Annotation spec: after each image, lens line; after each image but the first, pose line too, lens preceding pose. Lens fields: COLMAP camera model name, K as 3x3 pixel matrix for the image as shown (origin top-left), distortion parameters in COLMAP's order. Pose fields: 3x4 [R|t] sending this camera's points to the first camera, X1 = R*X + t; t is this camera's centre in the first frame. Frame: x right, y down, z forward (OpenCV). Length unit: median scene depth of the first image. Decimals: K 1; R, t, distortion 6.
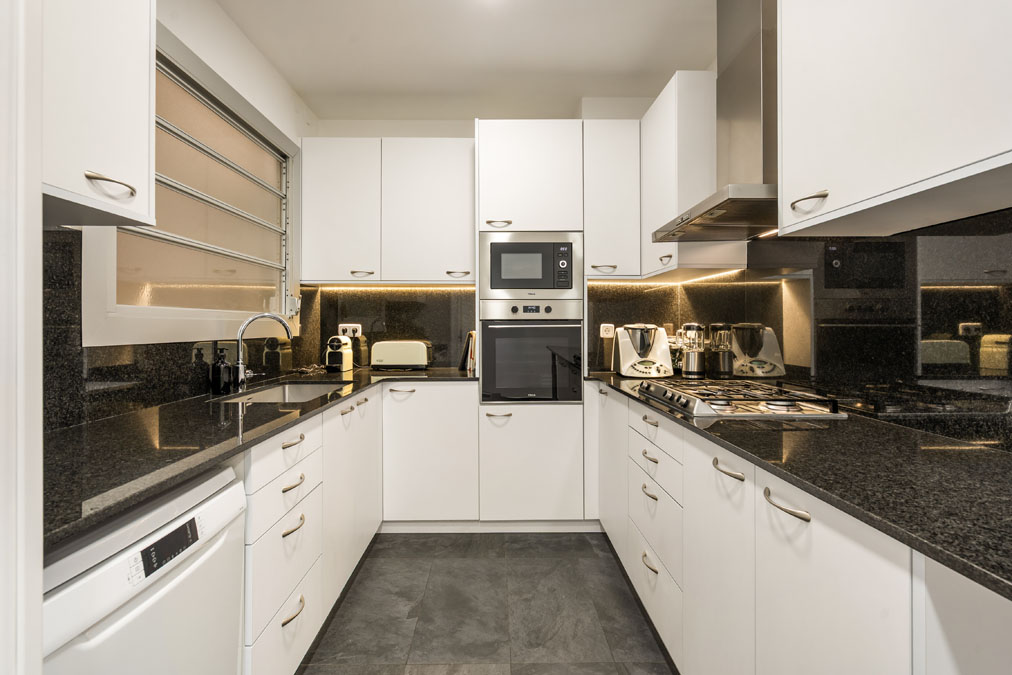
lens RADIAL K [[470.4, 0, 504.7], [0, 470.4, 328.3], [0, 0, 1]] dist [-0.003721, -0.001607]
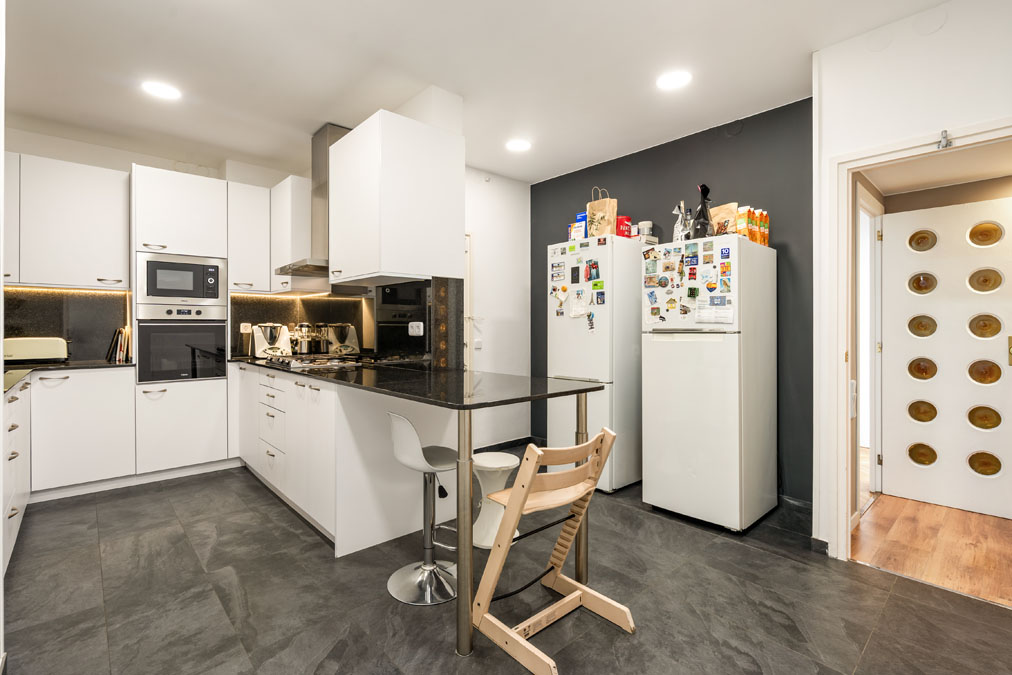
lens RADIAL K [[470.4, 0, 505.2], [0, 470.4, 325.8], [0, 0, 1]] dist [-0.003721, -0.001607]
pose [[0.755784, 0.003071, 0.654813, -0.132090], [0.000542, 0.999986, -0.005315, 0.007283], [-0.654820, 0.004372, 0.755772, -0.648156]]
